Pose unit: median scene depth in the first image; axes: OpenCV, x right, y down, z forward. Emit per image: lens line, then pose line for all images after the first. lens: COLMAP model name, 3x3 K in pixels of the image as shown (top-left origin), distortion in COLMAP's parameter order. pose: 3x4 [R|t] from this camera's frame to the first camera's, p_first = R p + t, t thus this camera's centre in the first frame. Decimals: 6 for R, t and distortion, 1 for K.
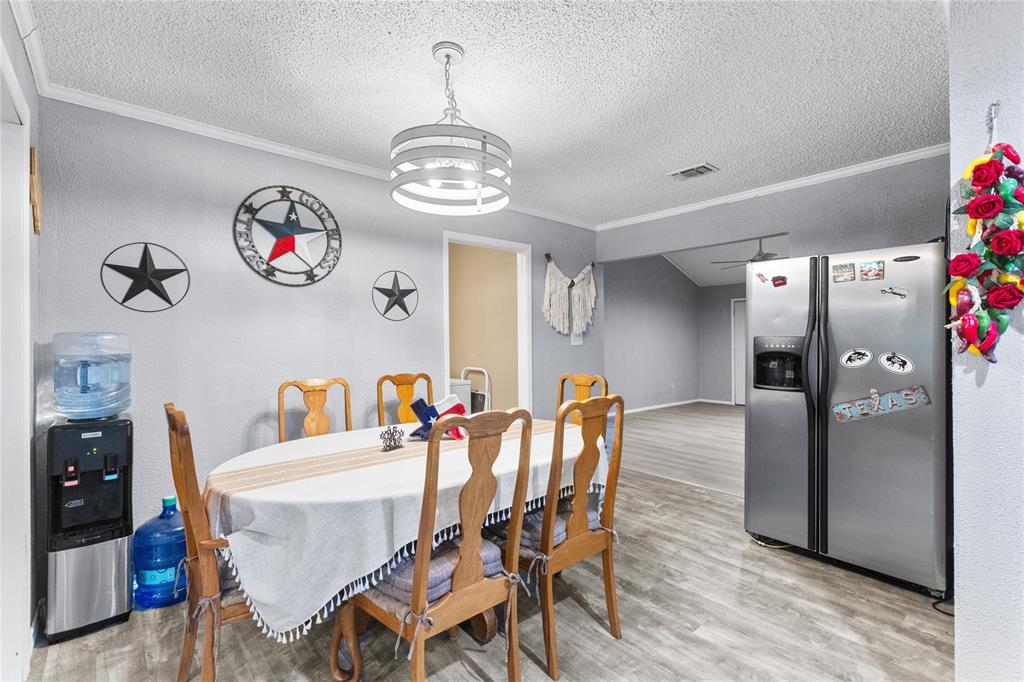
lens RADIAL K [[465.7, 0, 516.0], [0, 465.7, 337.0], [0, 0, 1]] dist [-0.001940, 0.000927]
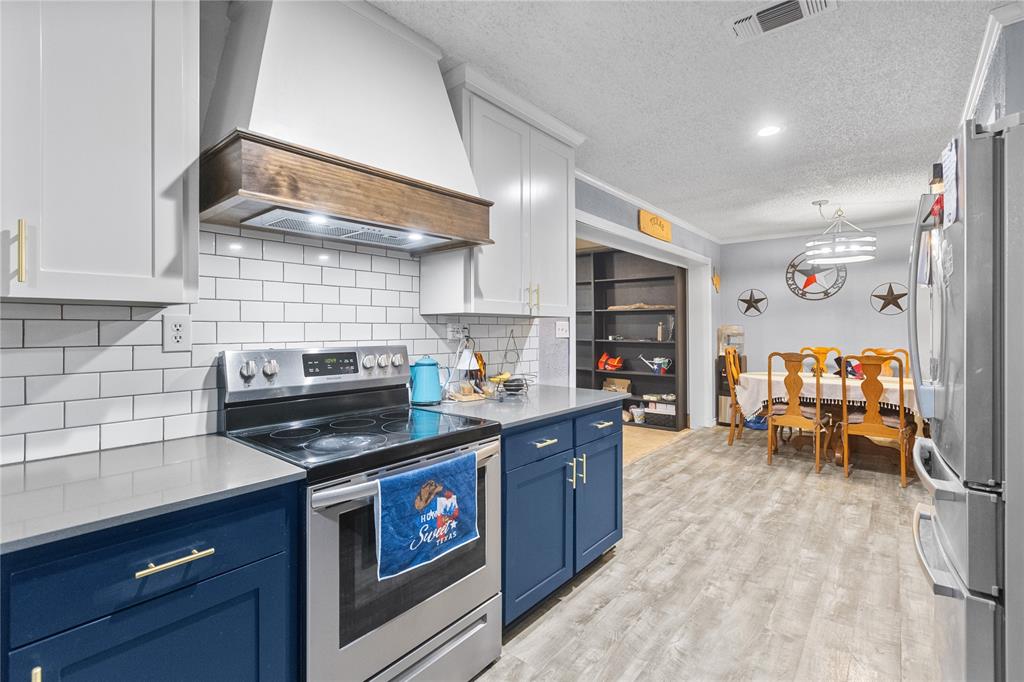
lens RADIAL K [[465.7, 0, 506.1], [0, 465.7, 326.4], [0, 0, 1]] dist [-0.001940, 0.000927]
pose [[0.147360, -0.003765, -0.989076, 1.299296], [0.010354, 0.999944, -0.002264, -0.006453], [0.989029, -0.009908, 0.147391, -0.600392]]
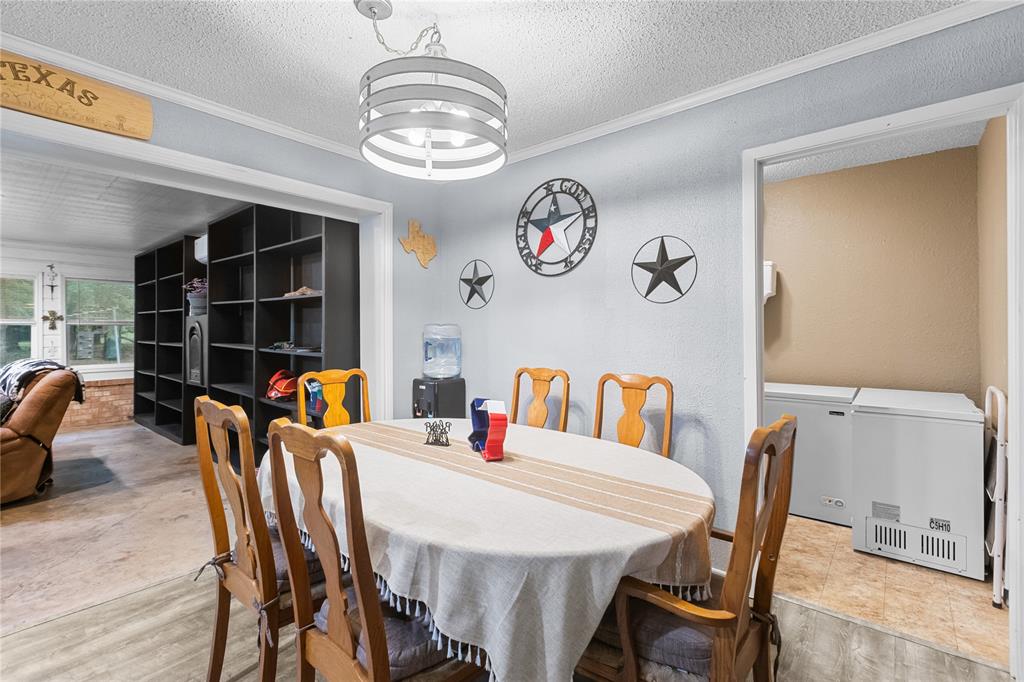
lens RADIAL K [[465.7, 0, 501.7], [0, 465.7, 324.2], [0, 0, 1]] dist [-0.001940, 0.000927]
pose [[0.120153, -0.009956, -0.992705, 0.527082], [0.004158, 0.999946, -0.009526, 0.005386], [0.992747, -0.002983, 0.120188, 0.778169]]
